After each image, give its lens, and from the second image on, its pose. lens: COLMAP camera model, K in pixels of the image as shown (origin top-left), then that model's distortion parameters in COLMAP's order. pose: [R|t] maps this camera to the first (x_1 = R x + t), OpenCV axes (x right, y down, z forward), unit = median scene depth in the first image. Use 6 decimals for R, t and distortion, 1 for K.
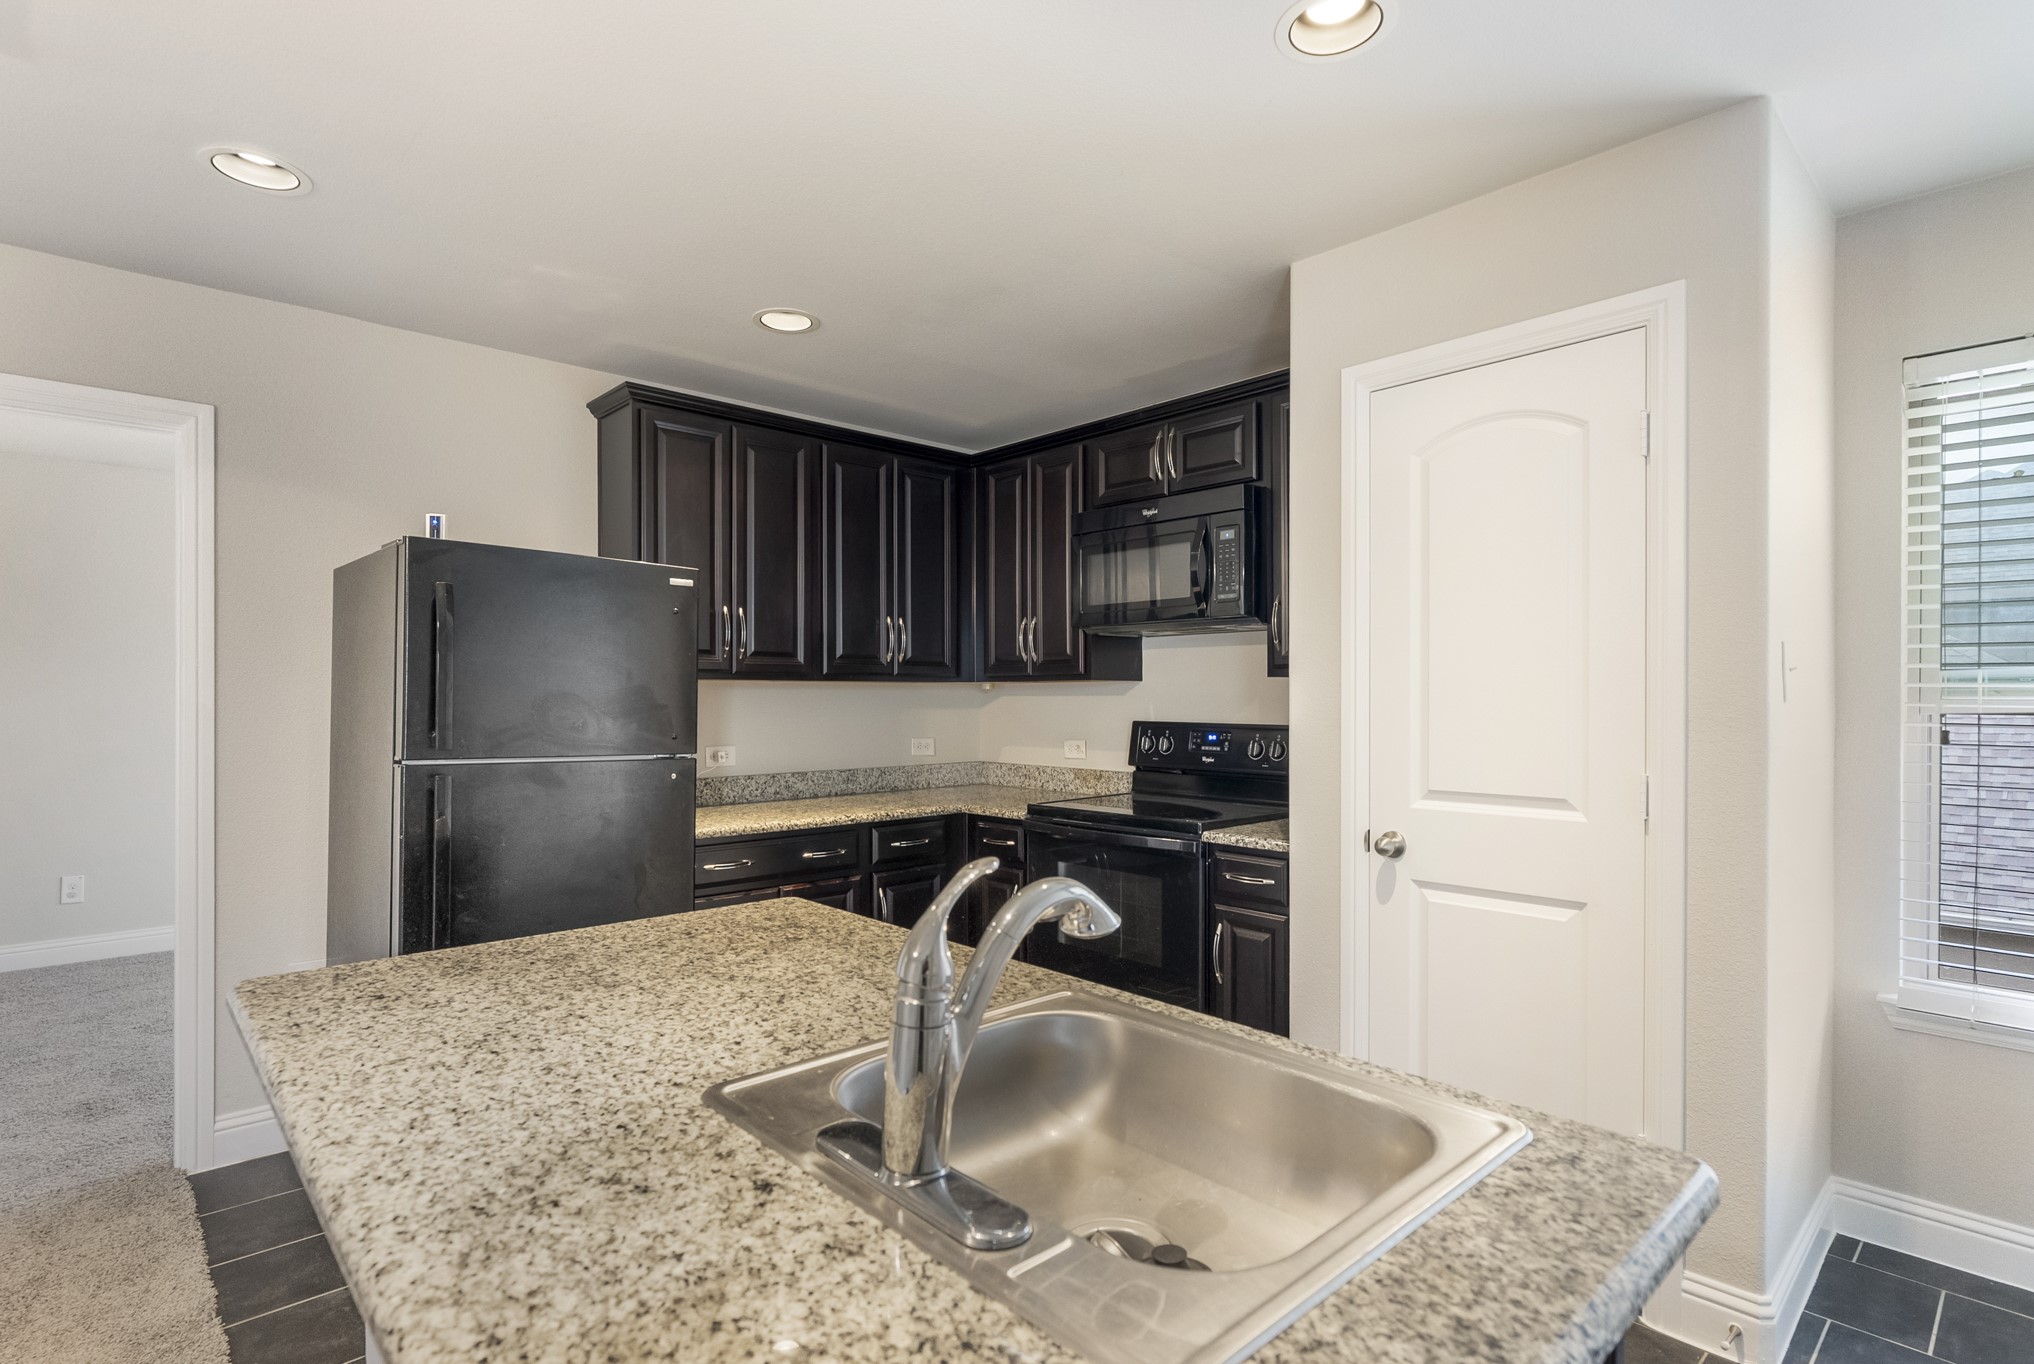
lens RADIAL K [[1013.1, 0, 1024.1], [0, 1013.1, 689.3], [0, 0, 1]] dist [-0.003102, 0.000319]
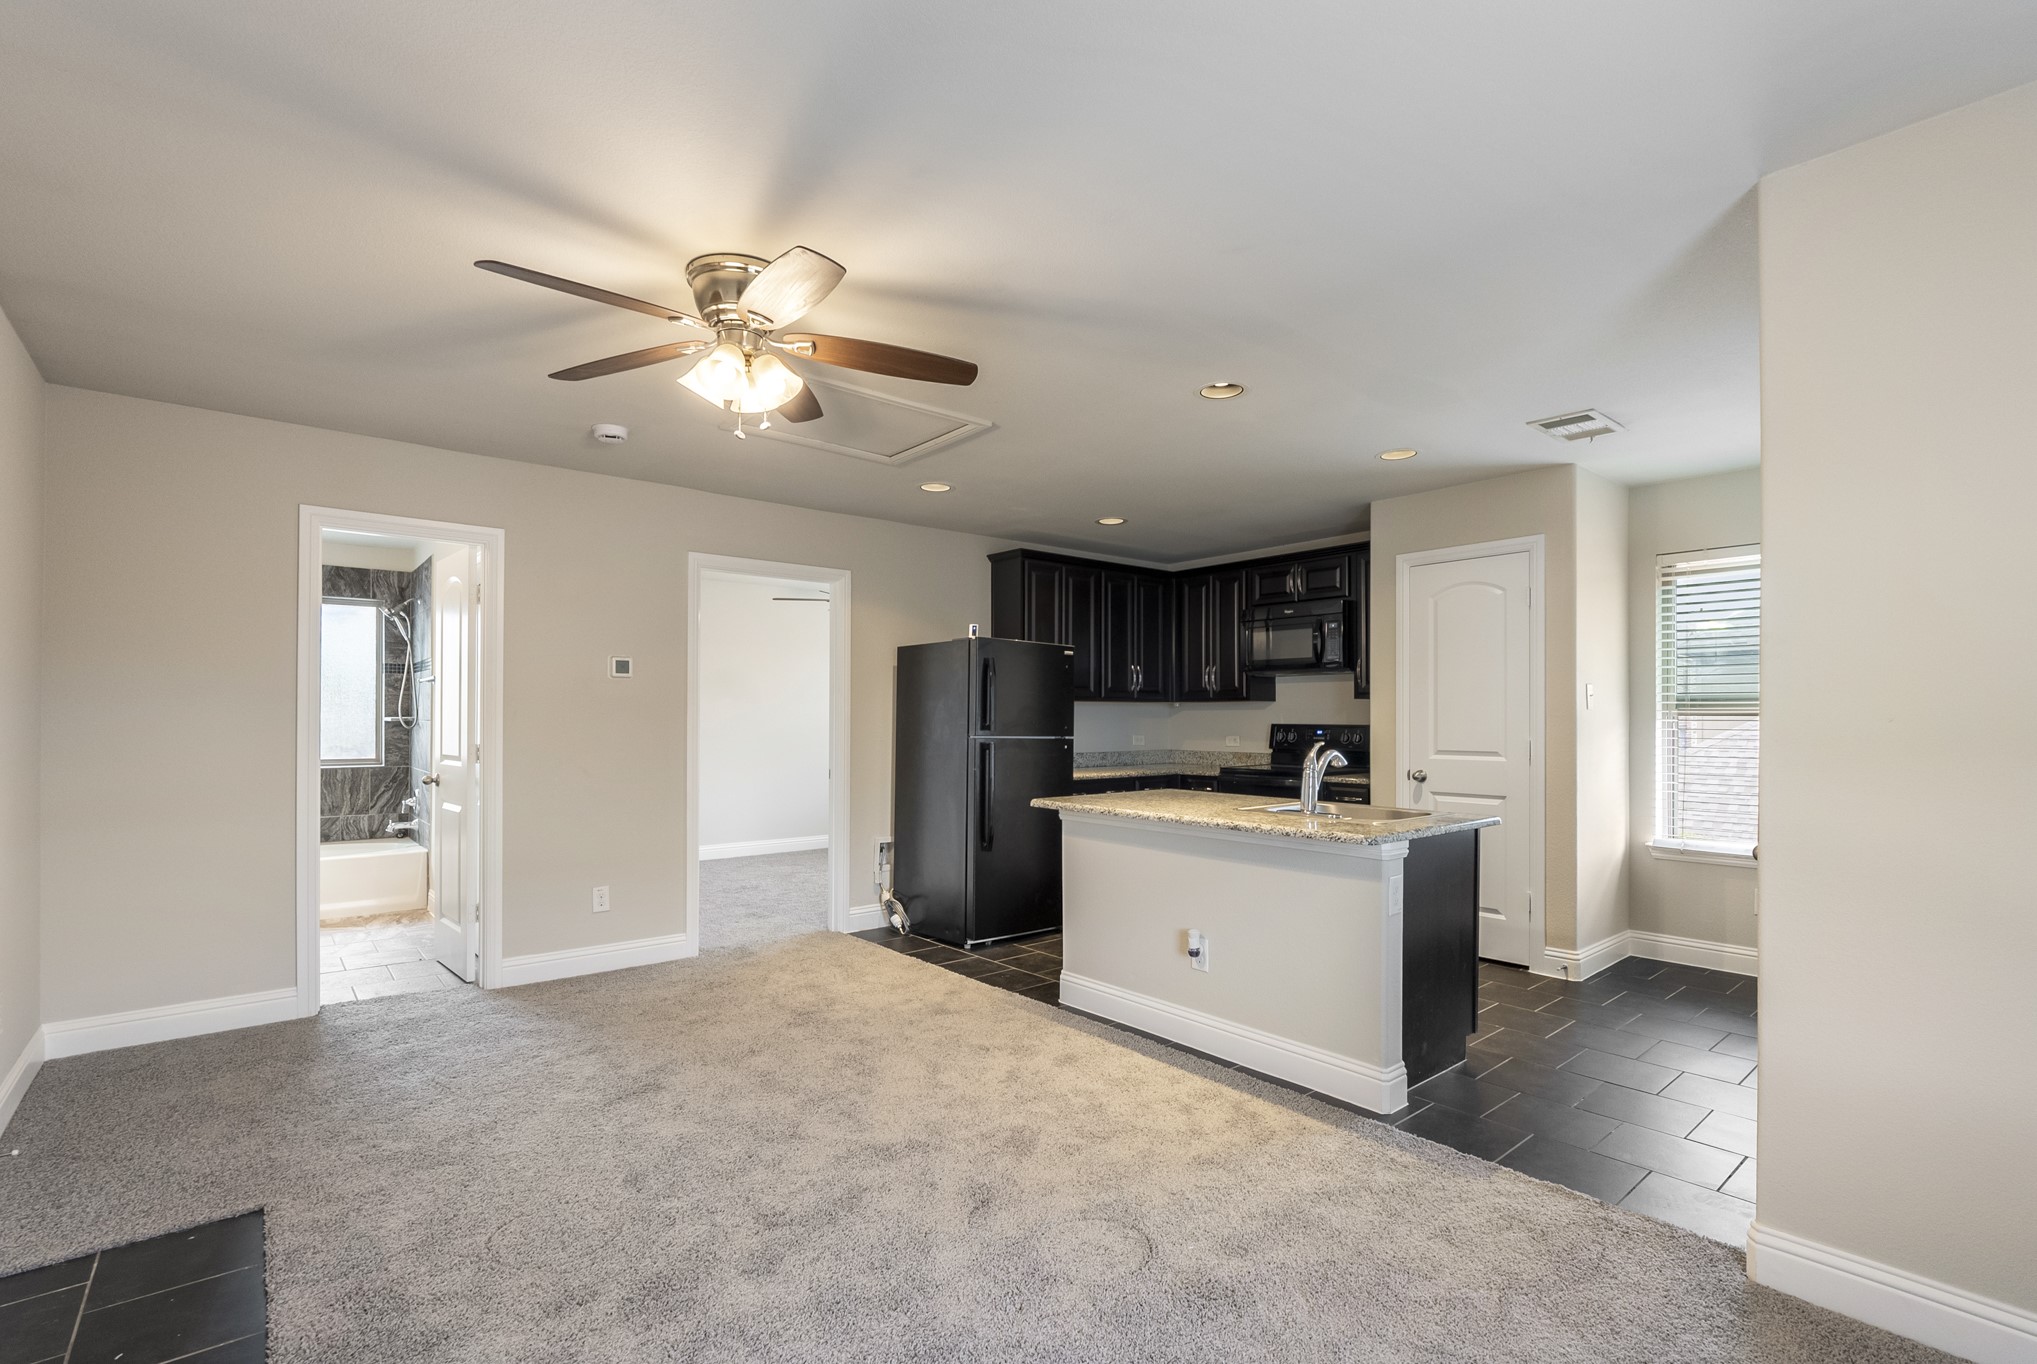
lens RADIAL K [[933.2, 0, 1013.7], [0, 933.2, 710.3], [0, 0, 1]] dist [-0.010597, 0.000318]
pose [[0.997981, 0.000483, -0.063516, -0.275034], [-0.000573, 0.999999, -0.001404, 0.011274], [0.063516, 0.001438, 0.997980, -0.757835]]
